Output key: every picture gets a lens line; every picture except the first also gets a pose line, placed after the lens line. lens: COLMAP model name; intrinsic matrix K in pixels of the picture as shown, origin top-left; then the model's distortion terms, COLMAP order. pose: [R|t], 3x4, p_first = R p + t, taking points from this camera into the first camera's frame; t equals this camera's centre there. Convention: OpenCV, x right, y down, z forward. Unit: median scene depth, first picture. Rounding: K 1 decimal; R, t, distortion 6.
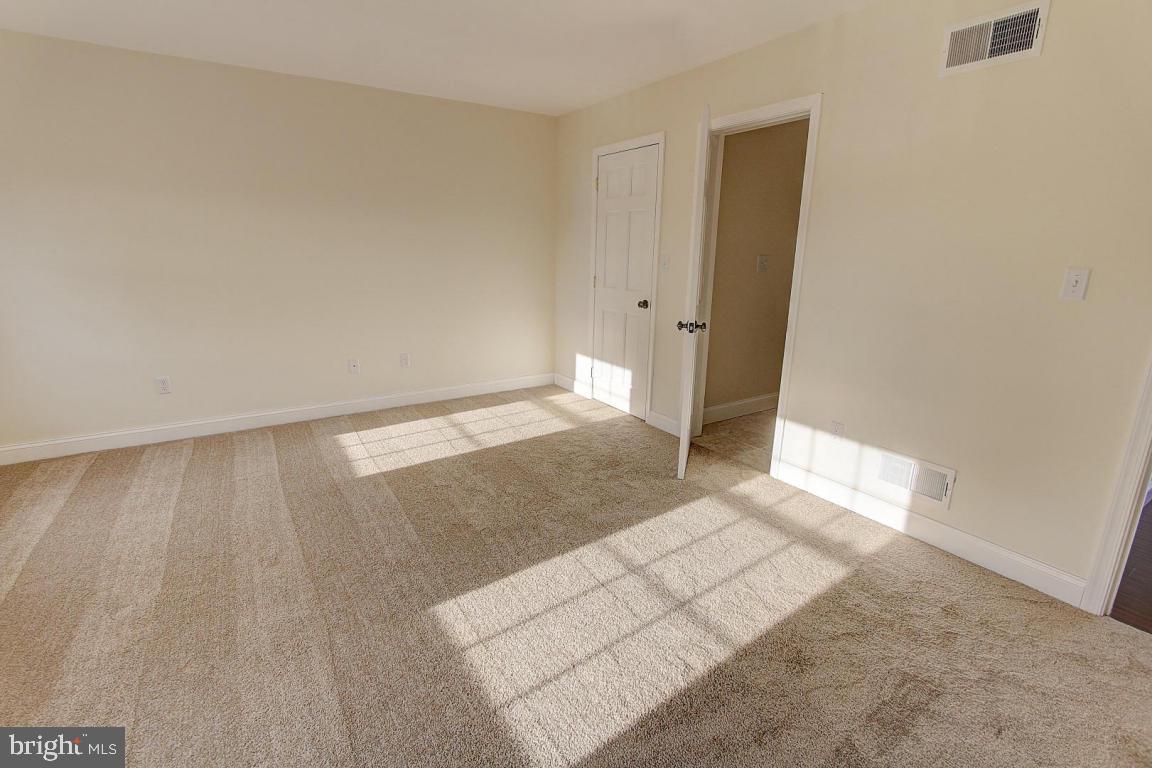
lens RADIAL K [[530.7, 0, 570.9], [0, 530.7, 382.2], [0, 0, 1]] dist [-0.008175, 0.001539]
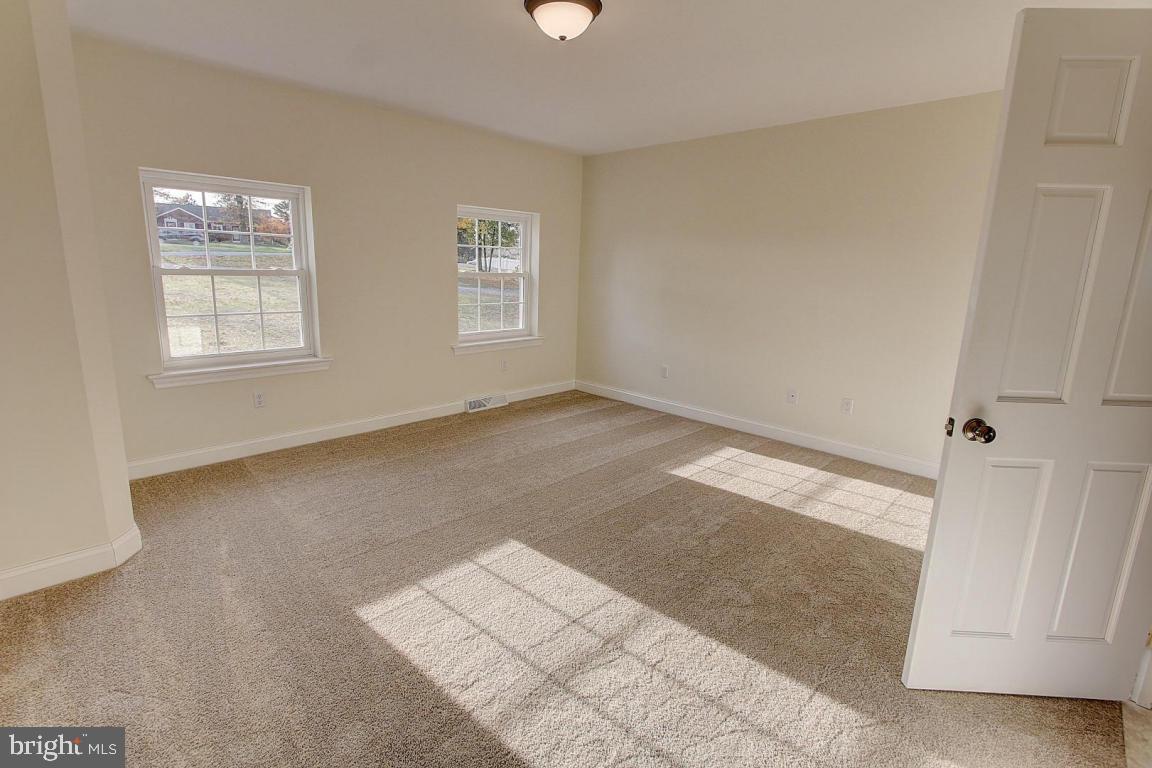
lens RADIAL K [[530.7, 0, 569.9], [0, 530.7, 380.9], [0, 0, 1]] dist [-0.008175, 0.001539]
pose [[0.219012, 0.198841, -0.955247, 0.552596], [-0.269660, 0.953219, 0.136594, -0.099053], [0.937719, 0.227676, 0.262386, 0.402642]]
